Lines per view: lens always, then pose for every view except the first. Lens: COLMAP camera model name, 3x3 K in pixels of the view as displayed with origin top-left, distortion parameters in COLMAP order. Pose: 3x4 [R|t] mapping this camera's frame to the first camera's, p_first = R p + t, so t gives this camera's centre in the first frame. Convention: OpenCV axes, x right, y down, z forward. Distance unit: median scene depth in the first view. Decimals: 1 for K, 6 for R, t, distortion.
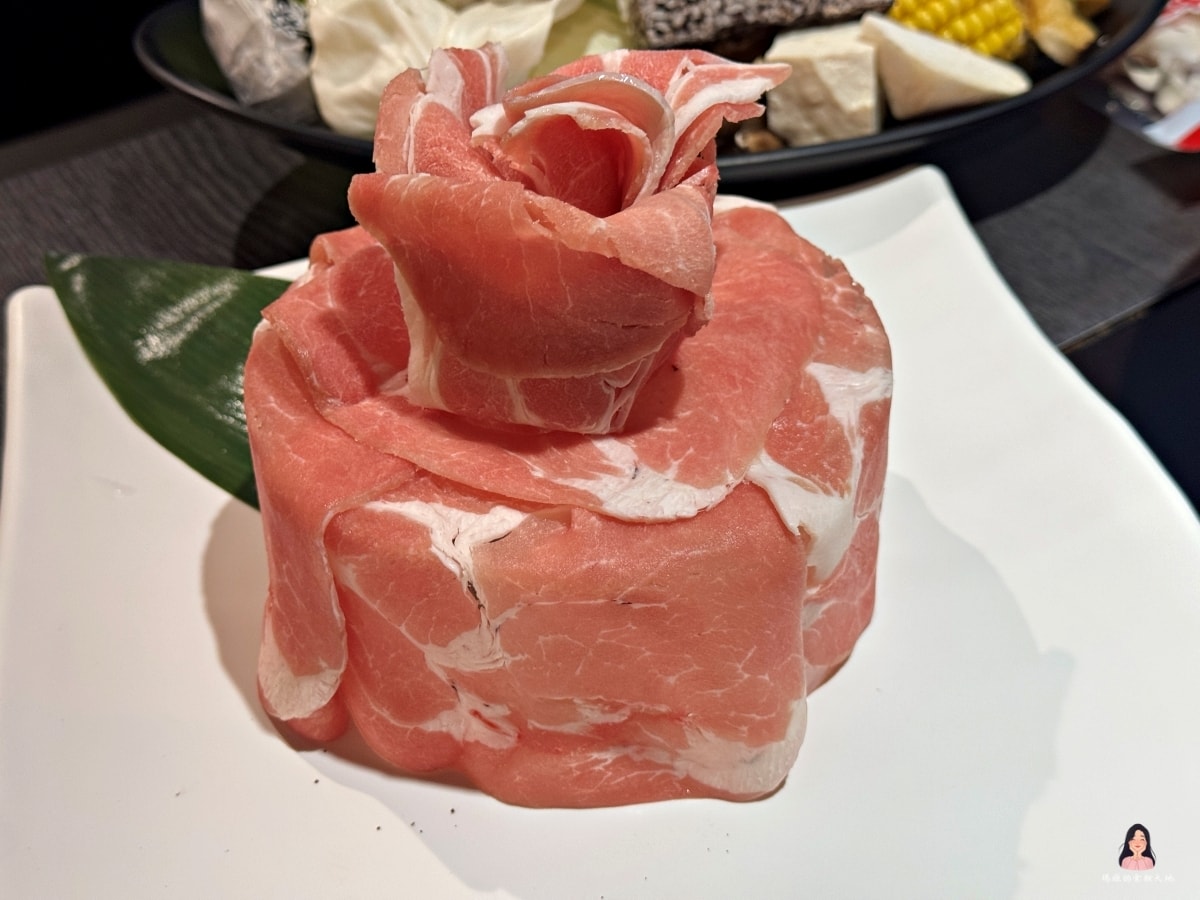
lens RADIAL K [[1688.1, 0, 600.0], [0, 1688.1, 450.0], [0, 0, 1]] dist [0.392439, -0.008171]
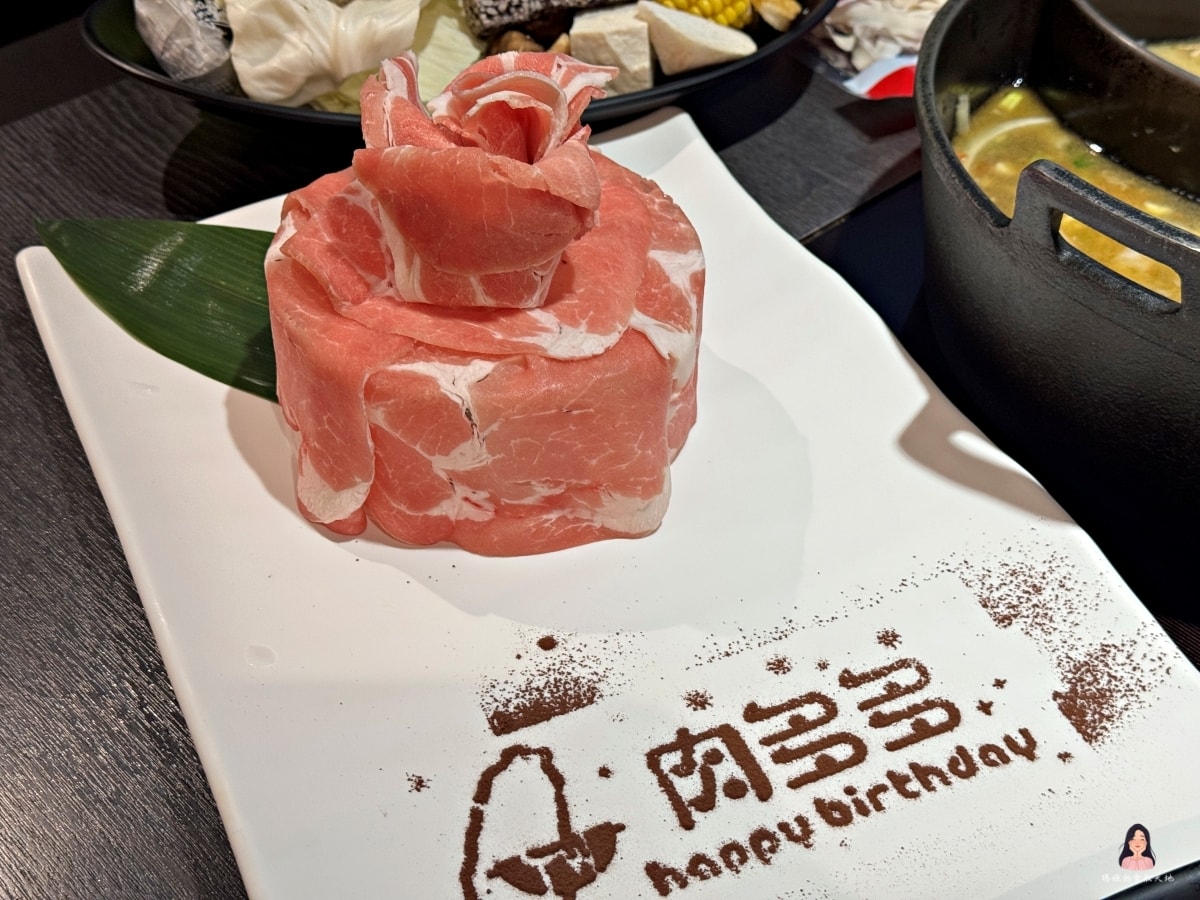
lens RADIAL K [[1665.7, 0, 600.0], [0, 1665.7, 450.0], [0, 0, 1]] dist [-0.014033, 7.145244]
pose [[0.977499, -0.109403, 0.180354, -0.220615], [0.100132, 0.993178, 0.059758, 0.033676], [-0.185661, -0.040354, 0.981785, -0.485941]]
